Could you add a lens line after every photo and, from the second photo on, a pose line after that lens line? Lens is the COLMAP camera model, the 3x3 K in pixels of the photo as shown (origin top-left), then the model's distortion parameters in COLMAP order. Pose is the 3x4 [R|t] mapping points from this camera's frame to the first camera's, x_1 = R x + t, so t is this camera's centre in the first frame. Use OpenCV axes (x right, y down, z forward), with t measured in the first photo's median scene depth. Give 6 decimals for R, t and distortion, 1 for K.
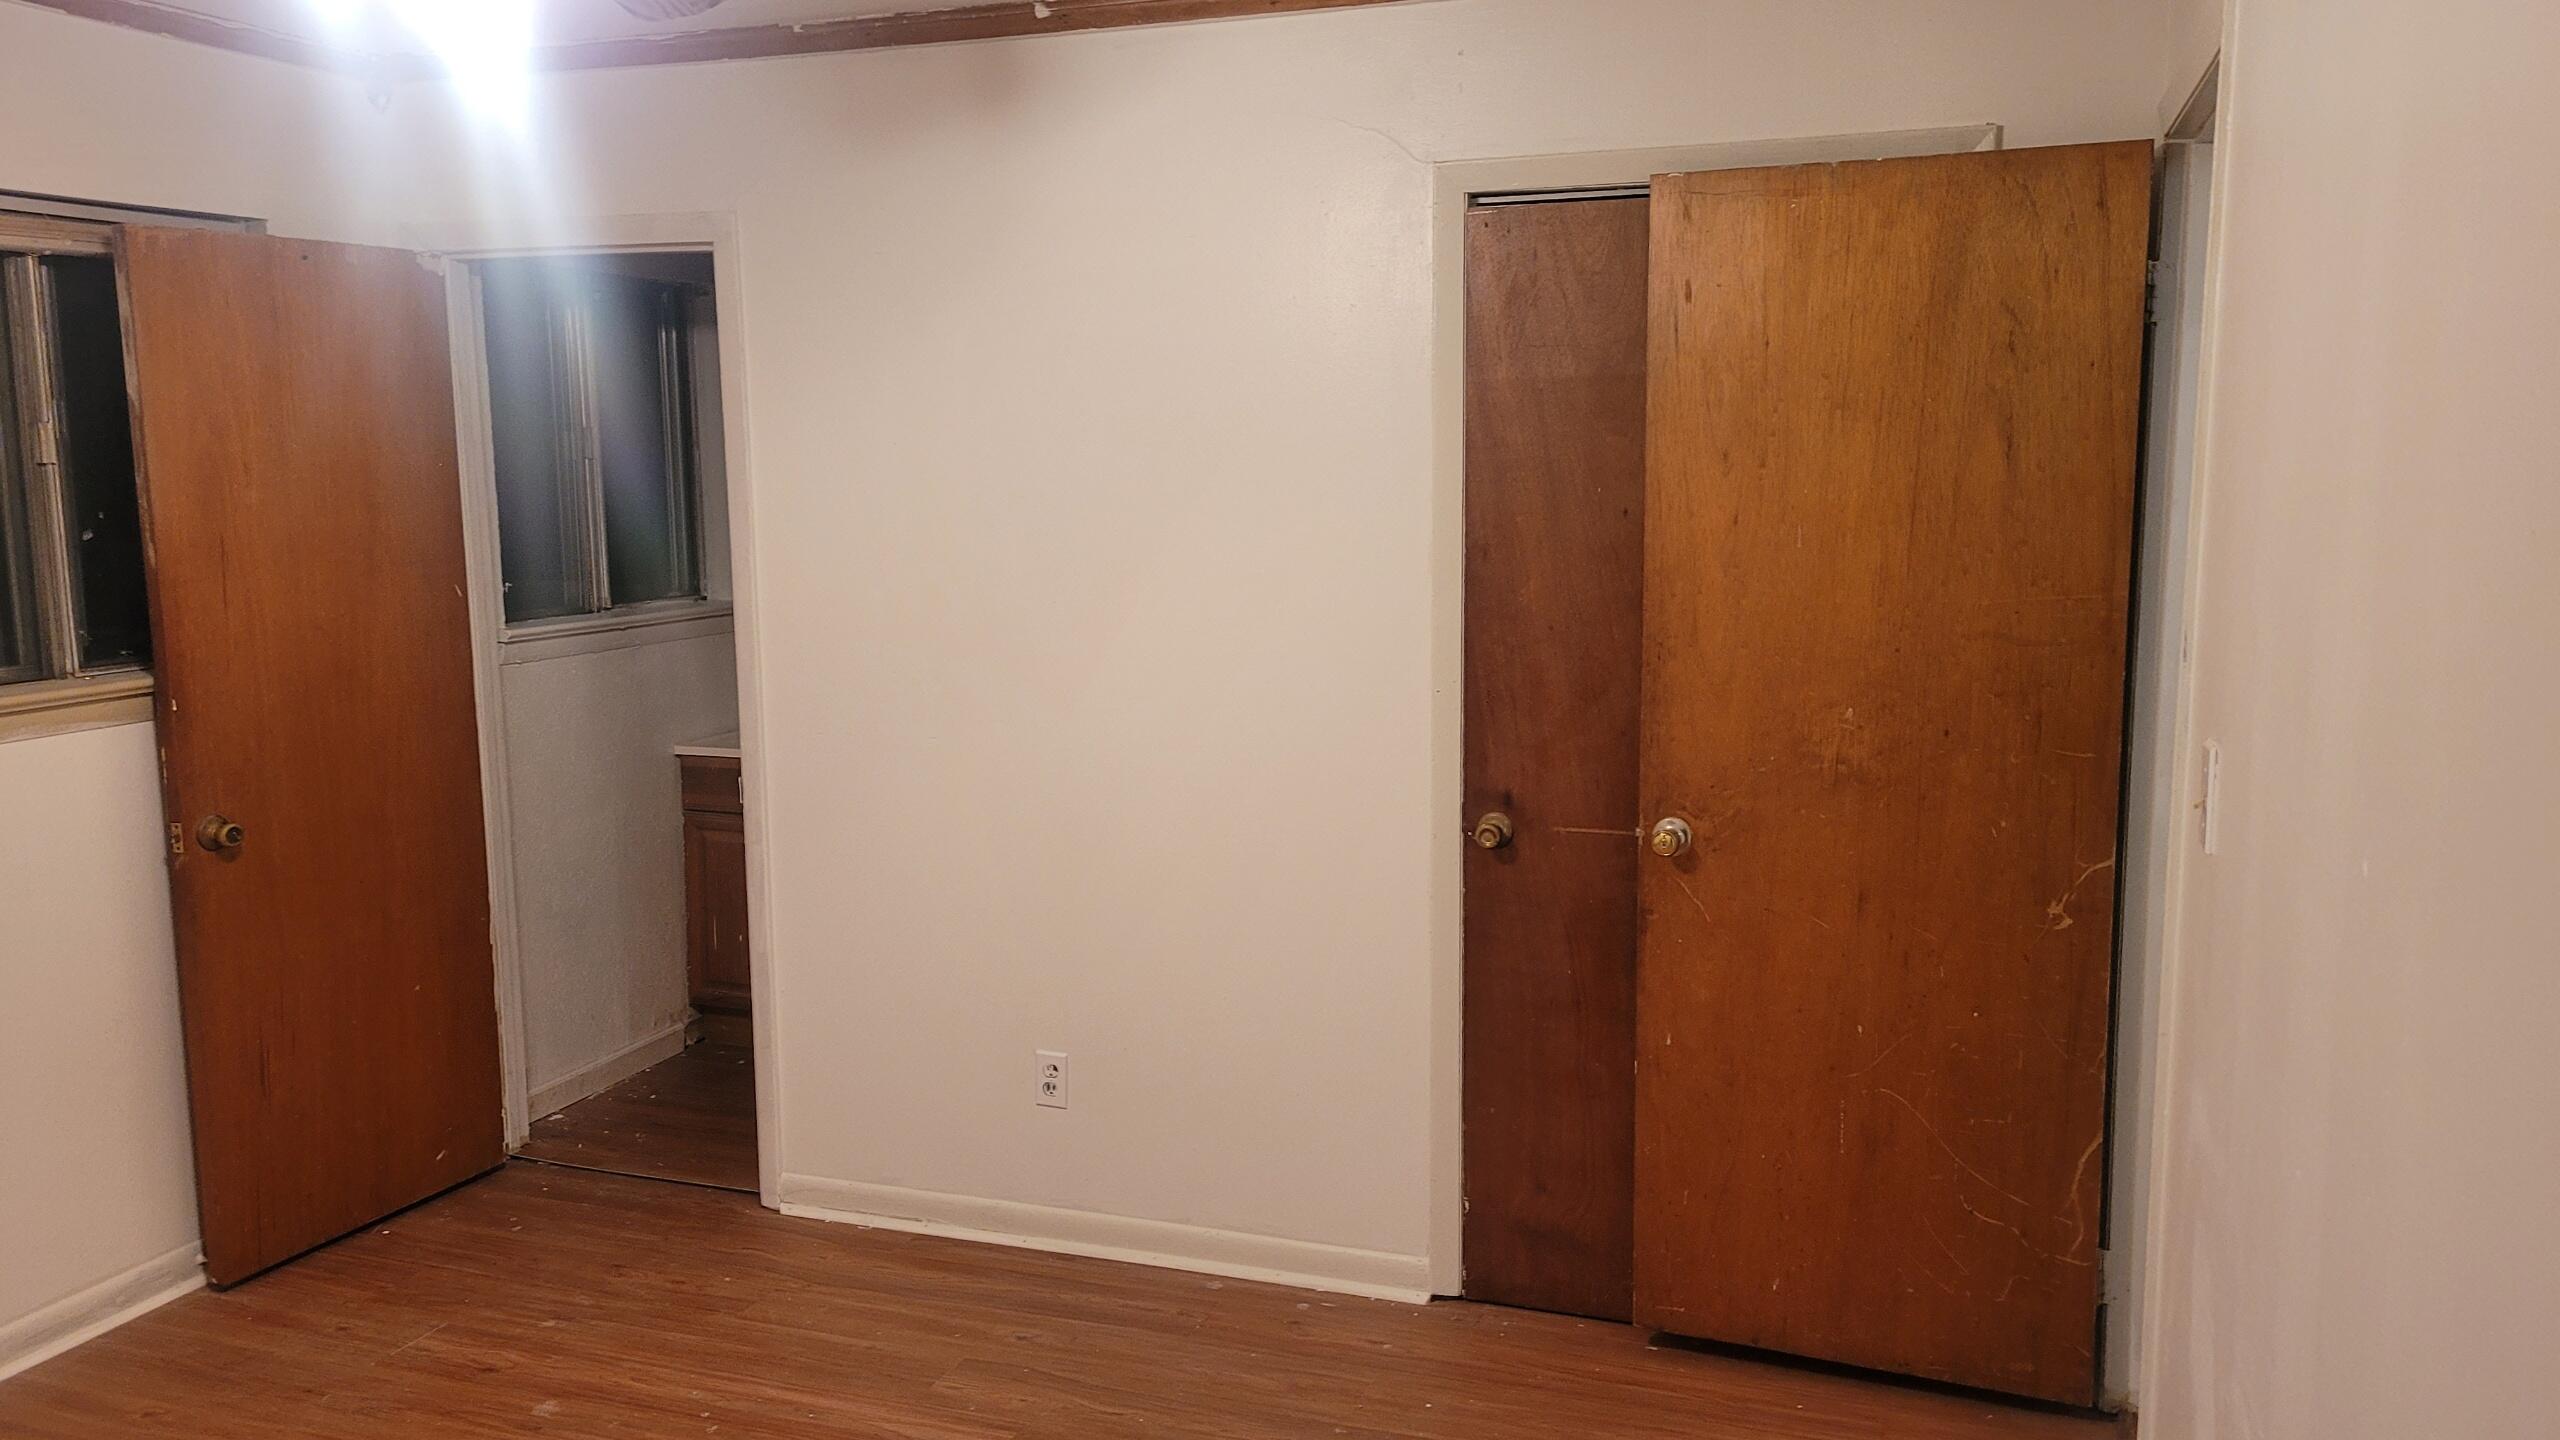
lens RADIAL K [[1939.0, 0, 1280.0], [0, 1939.0, 720.0], [0, 0, 1]] dist [-0.000795, -0.005627]
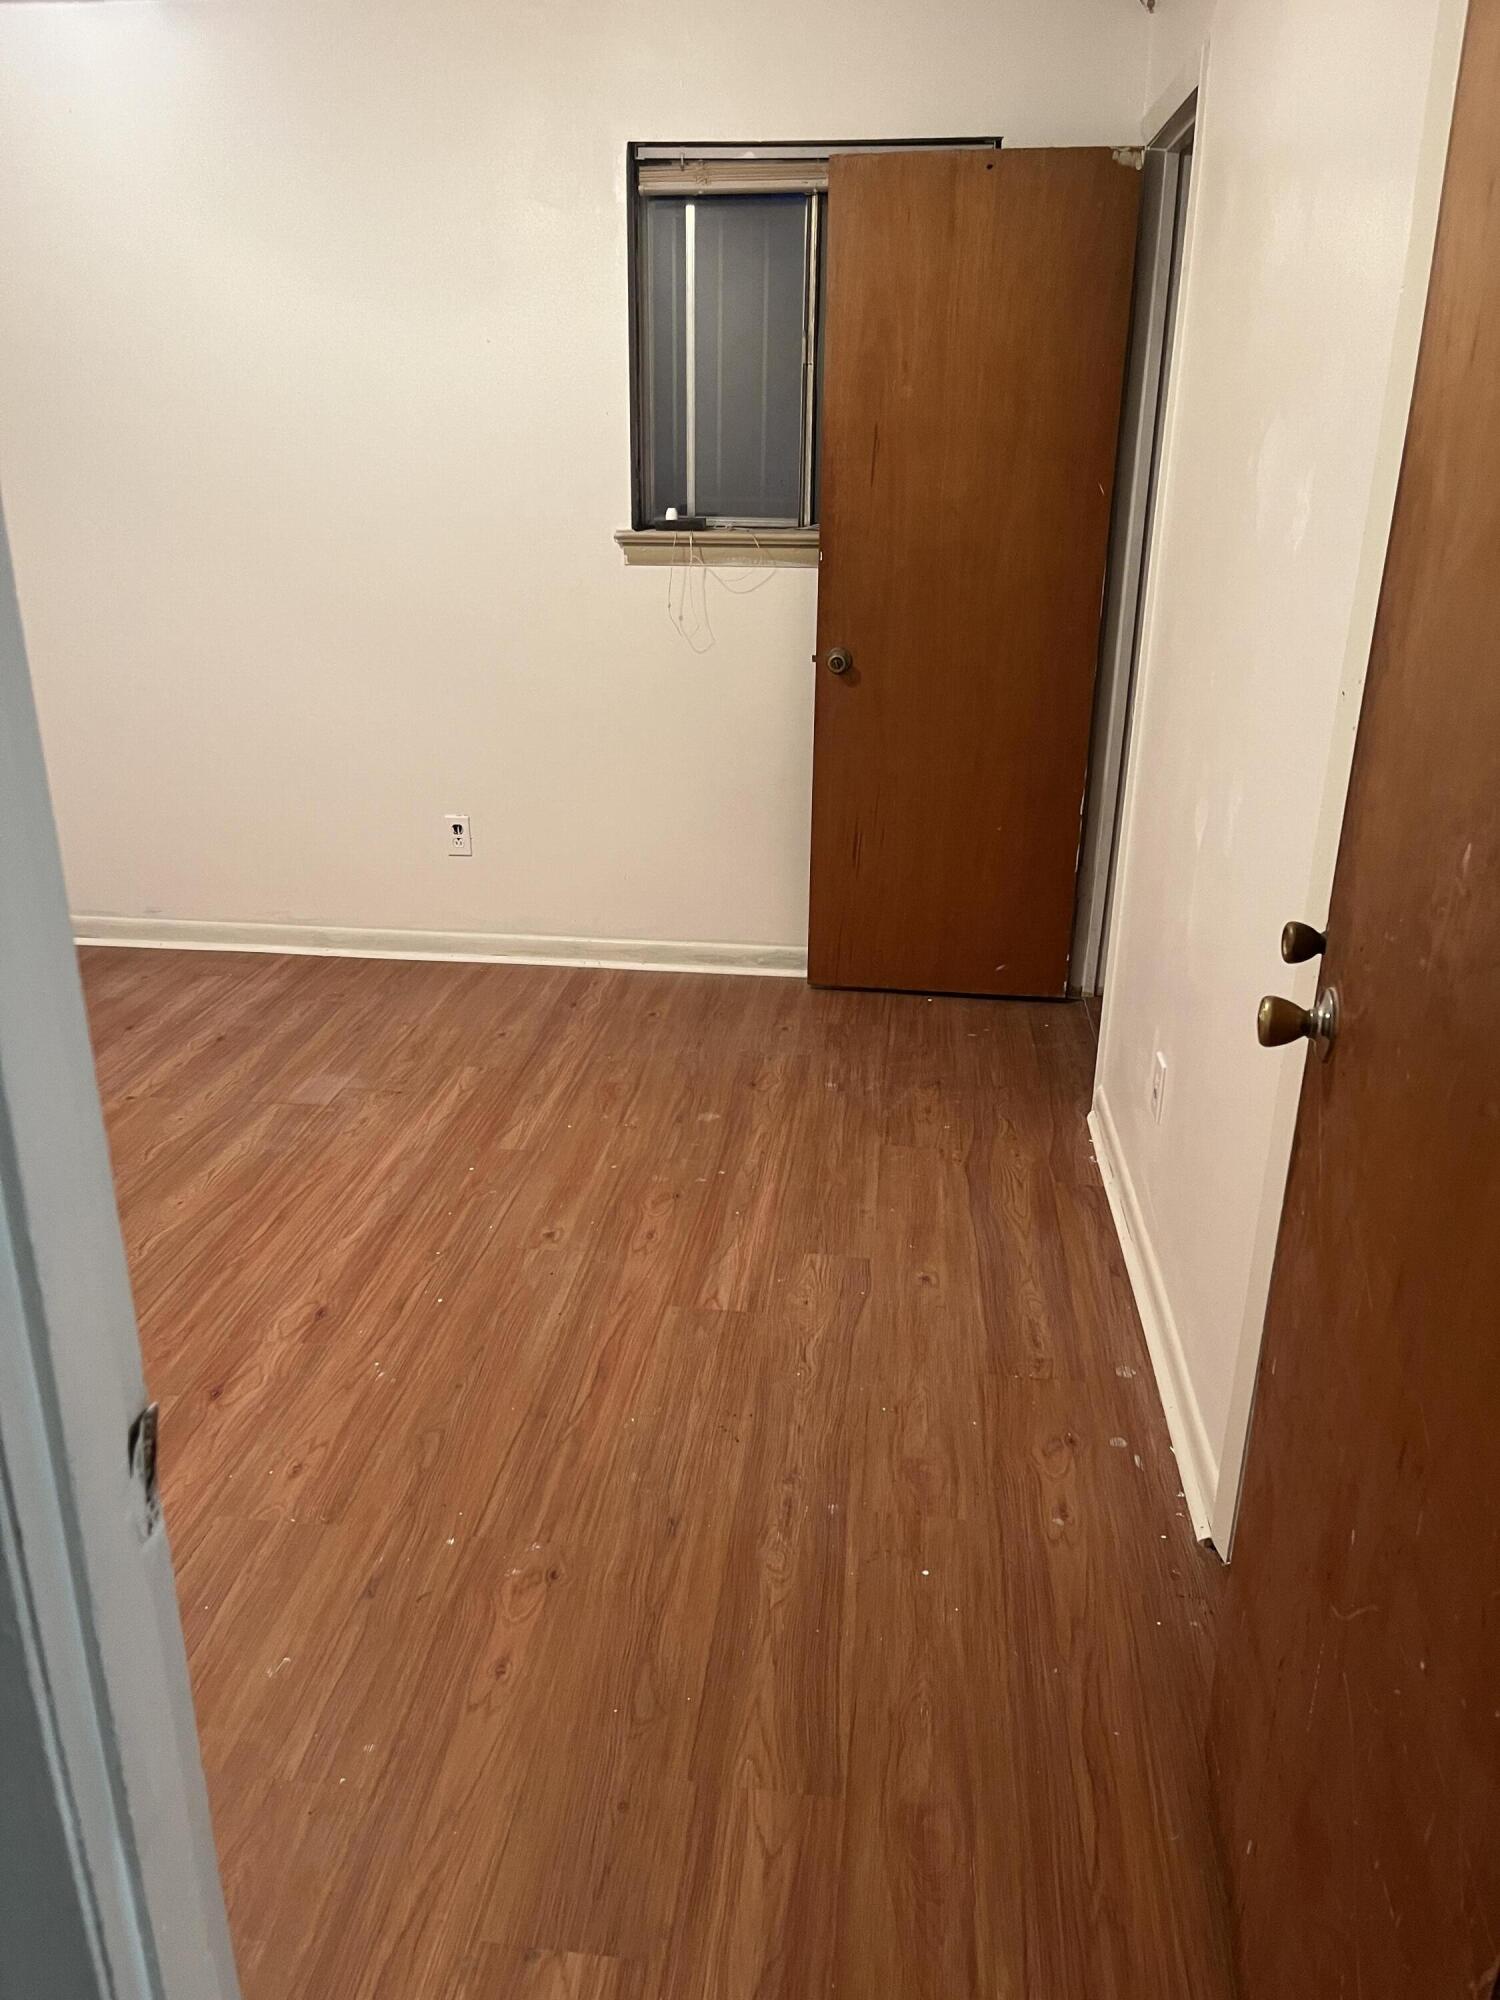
lens RADIAL K [[1521.6, 0, 750.7], [0, 1521.6, 1031.4], [0, 0, 1]] dist [0.061889, -0.077945]
pose [[0.224634, 0.364425, -0.903733, 0.507279], [-0.146940, 0.929499, 0.338291, -0.053290], [0.963301, 0.056803, 0.262345, 0.689609]]
